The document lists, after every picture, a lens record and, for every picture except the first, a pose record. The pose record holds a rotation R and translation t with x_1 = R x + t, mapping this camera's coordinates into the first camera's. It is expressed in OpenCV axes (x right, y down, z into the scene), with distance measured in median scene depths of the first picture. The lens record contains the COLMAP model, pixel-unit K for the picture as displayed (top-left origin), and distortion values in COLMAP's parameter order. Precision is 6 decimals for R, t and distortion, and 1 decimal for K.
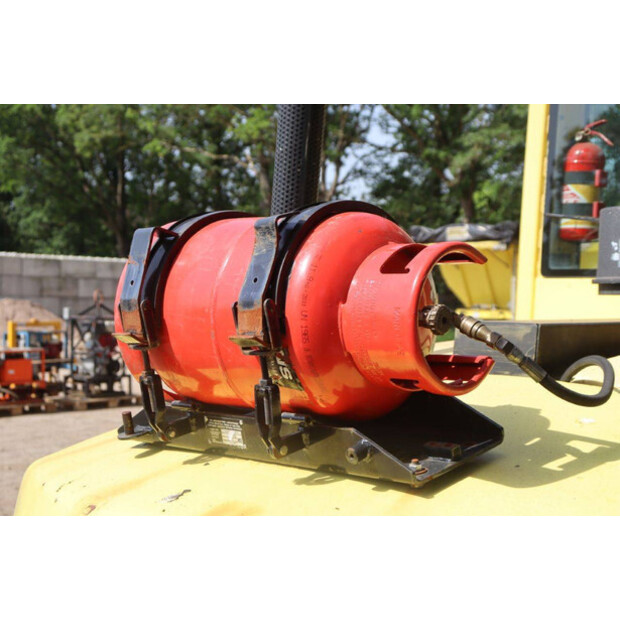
lens RADIAL K [[1181.4, 0, 310.1], [0, 1181.4, 310.1], [0, 0, 1]] dist [-0.016359, 0.000000]
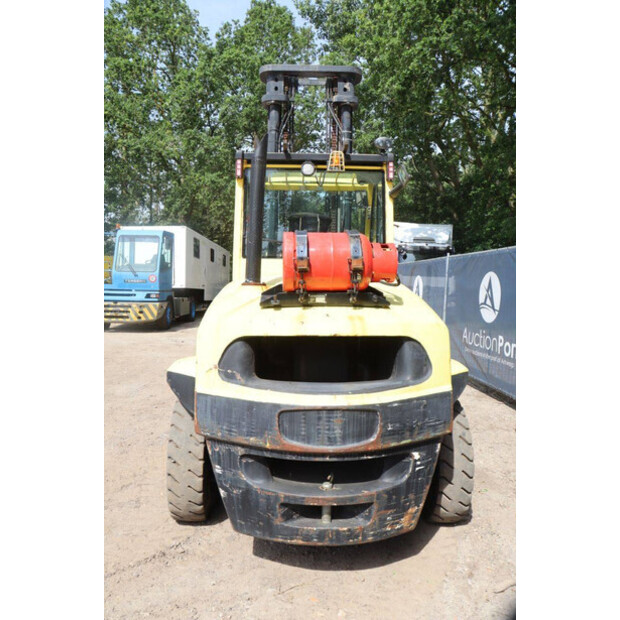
lens RADIAL K [[502.1, 0, 307.0], [0, 502.1, 311.5], [0, 0, 1]] dist [-0.149399, 0.106781]
pose [[0.672442, -0.055906, 0.738036, -0.629455], [0.012614, 0.997864, 0.064095, 0.027199], [-0.740043, -0.033790, 0.671711, 0.044757]]
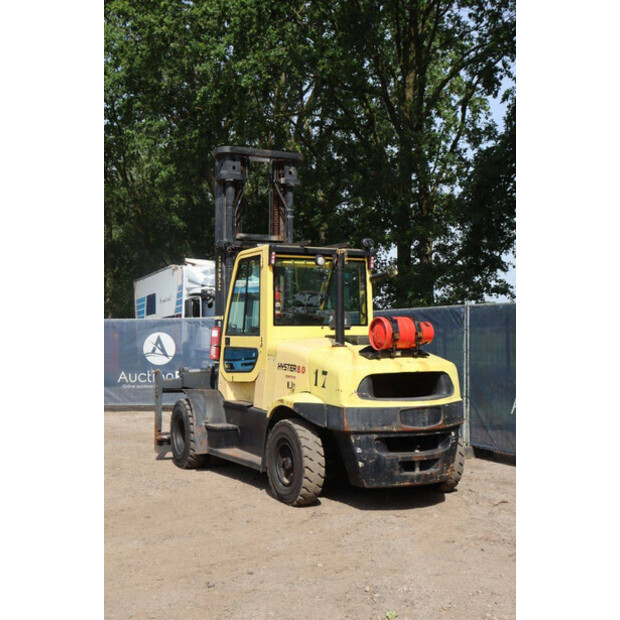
lens RADIAL K [[793.2, 0, 310.7], [0, 793.2, 312.3], [0, 0, 1]] dist [0.016913, 0.000000]
pose [[0.293224, 0.007130, 0.956017, -2.282134], [0.023161, 0.999626, -0.014559, -0.032088], [-0.955763, 0.026411, 0.292949, 0.127241]]
